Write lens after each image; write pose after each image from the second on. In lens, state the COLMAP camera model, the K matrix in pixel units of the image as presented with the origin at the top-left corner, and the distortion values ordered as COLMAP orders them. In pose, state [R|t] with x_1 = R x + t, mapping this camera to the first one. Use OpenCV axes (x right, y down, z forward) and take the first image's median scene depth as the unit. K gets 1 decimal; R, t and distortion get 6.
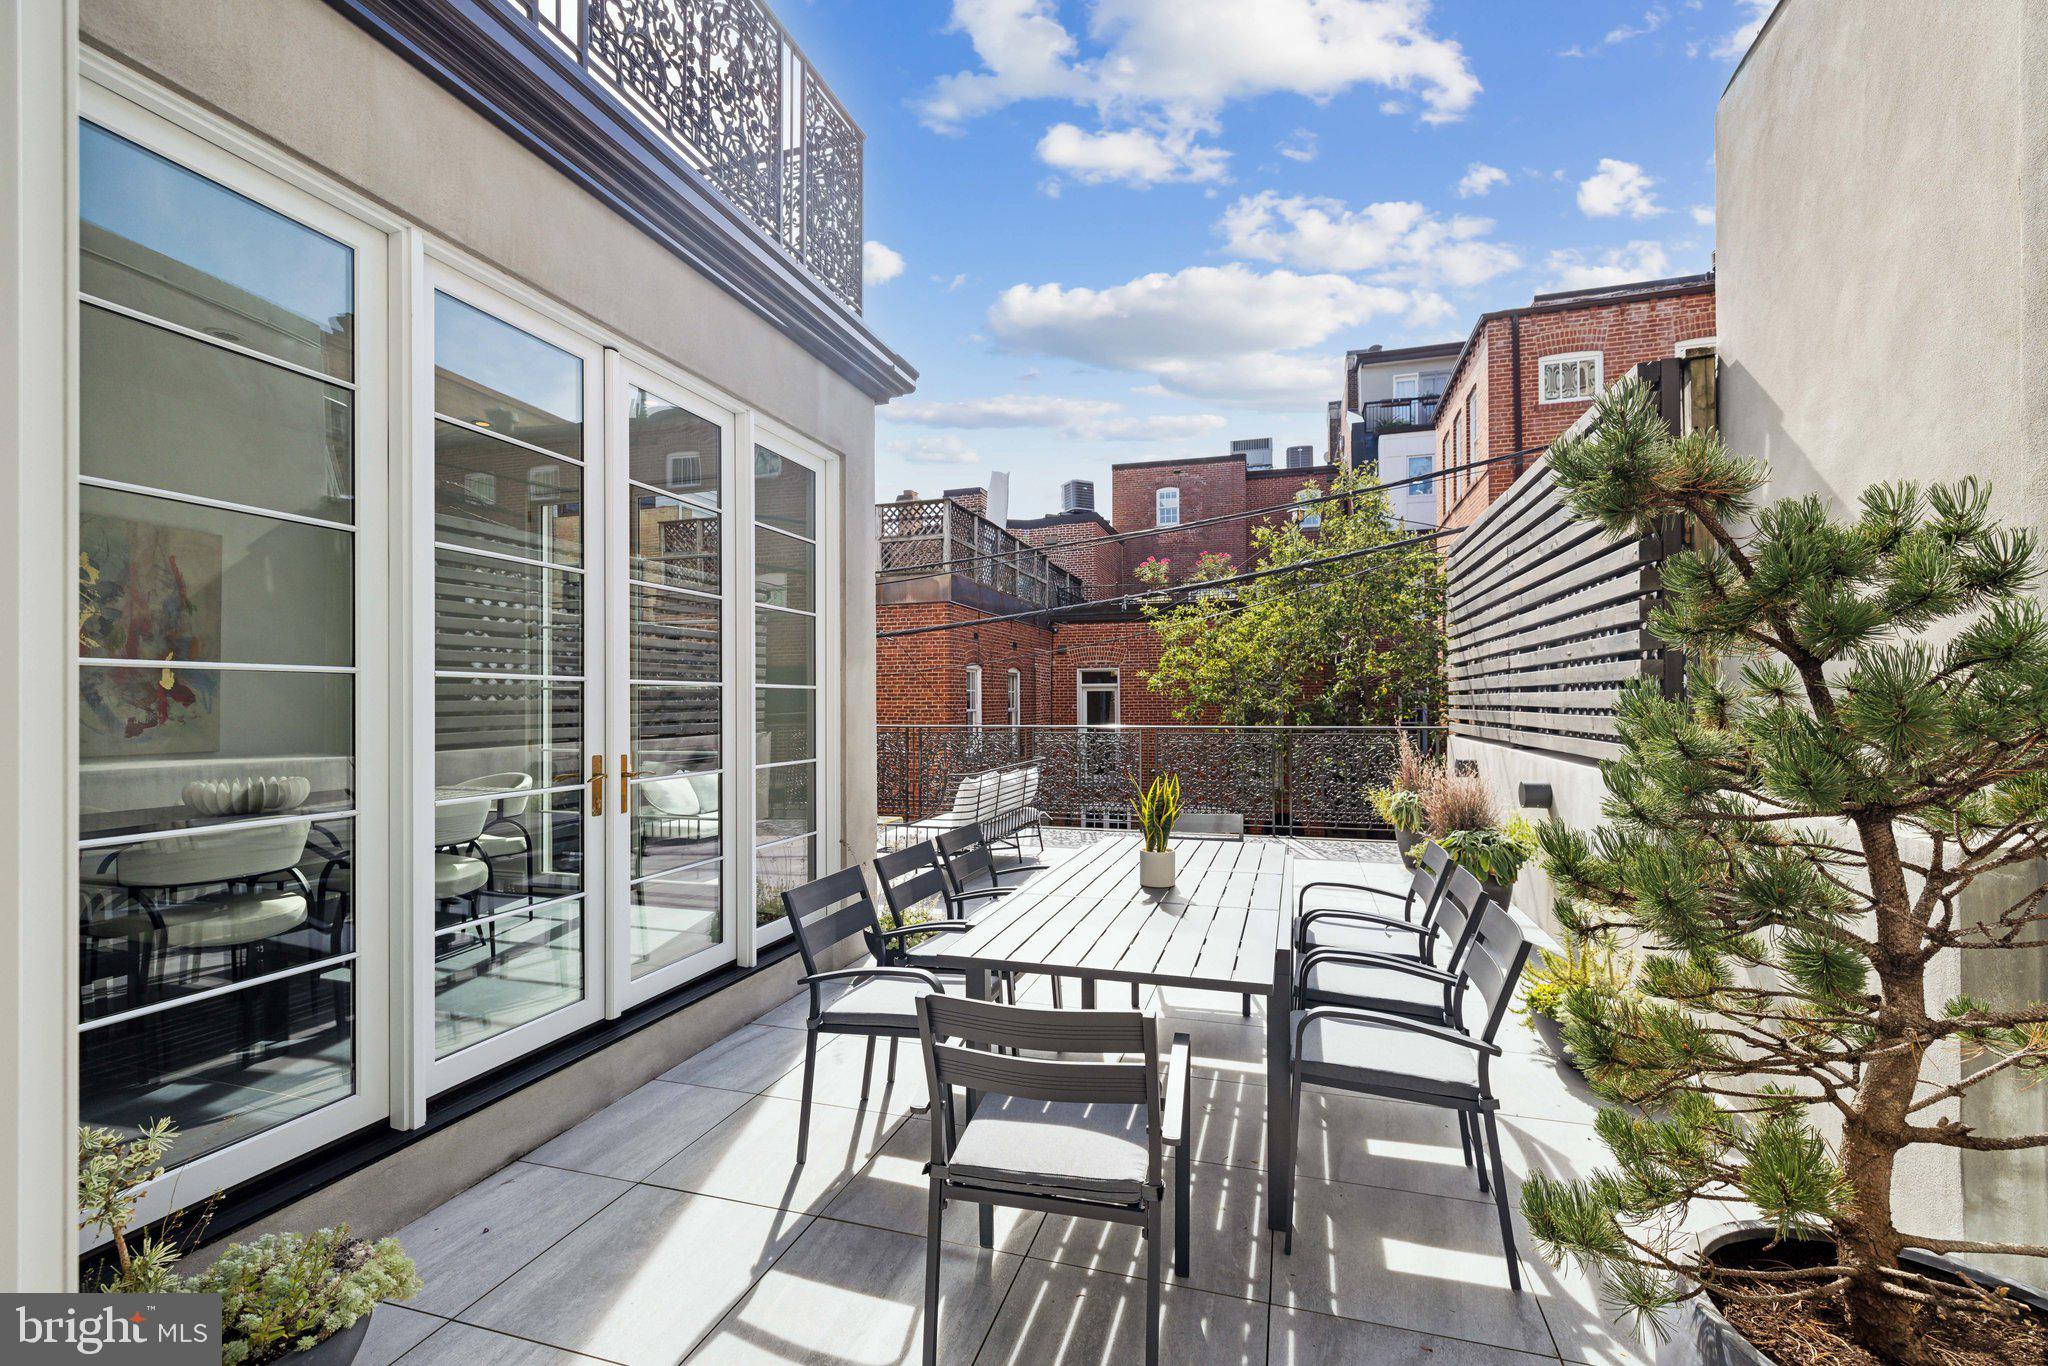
lens RADIAL K [[852.4, 0, 1026.3], [0, 852.4, 697.1], [0, 0, 1]] dist [-0.000728, -0.000234]
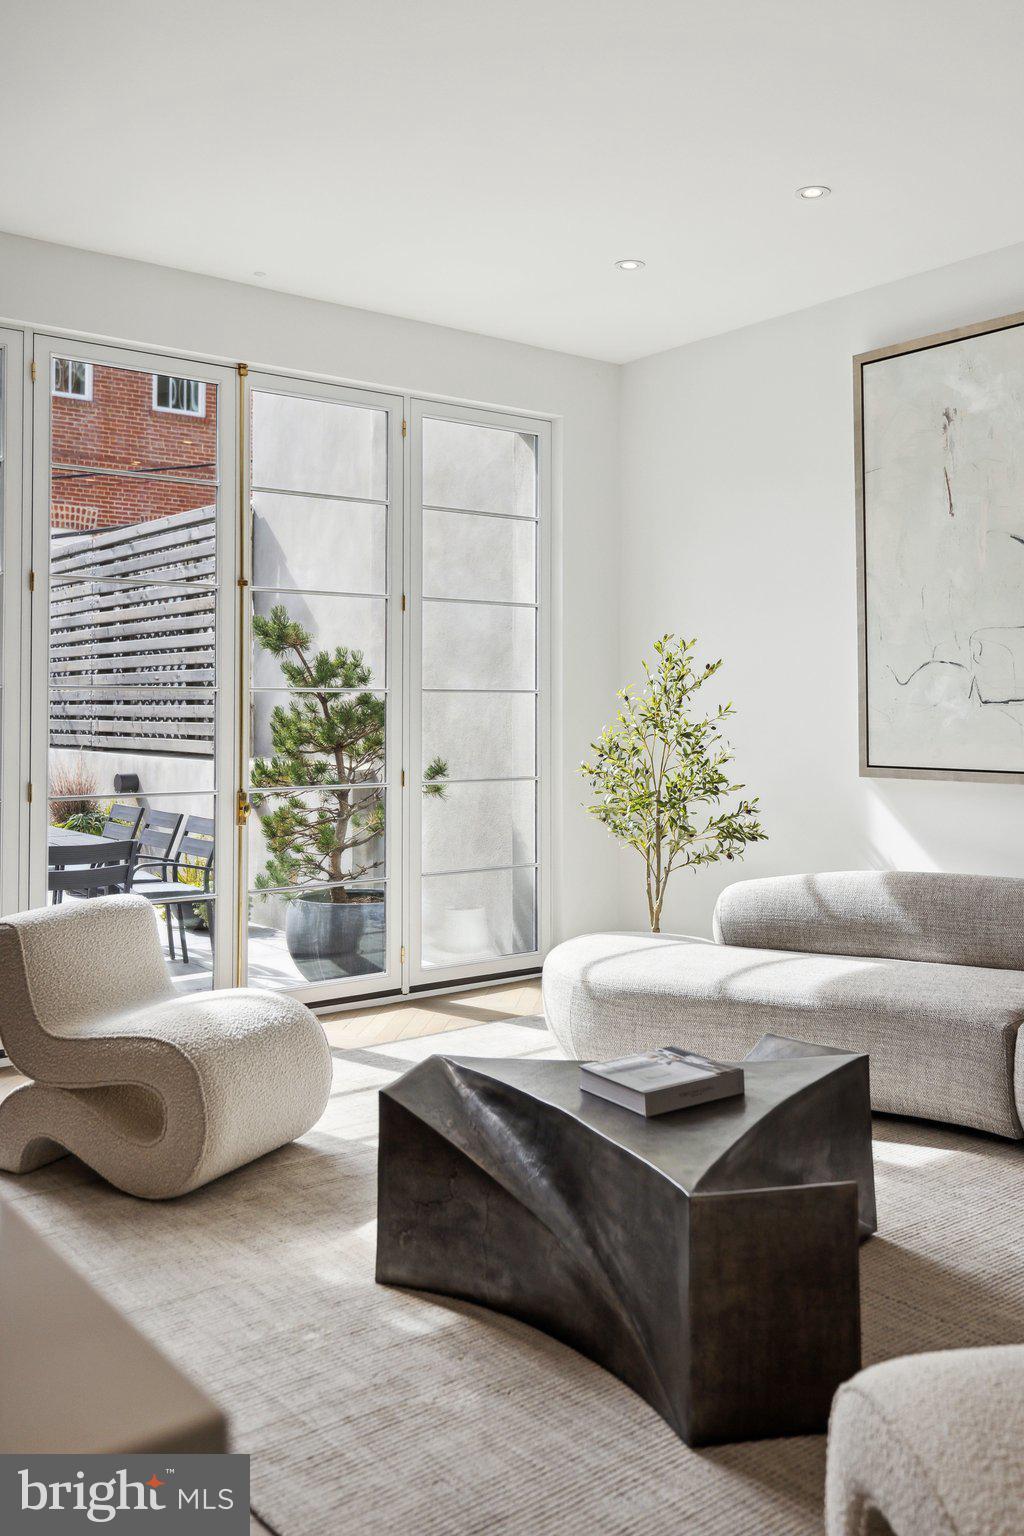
lens RADIAL K [[1318.3, 0, 512.0], [0, 1318.3, 768.0], [0, 0, 1]] dist [-0.000540, -0.000140]
pose [[0.566251, -0.032092, 0.823608, -2.761137], [-0.009900, 0.998905, 0.045729, -0.027299], [-0.824173, -0.034048, 0.565314, -2.378918]]
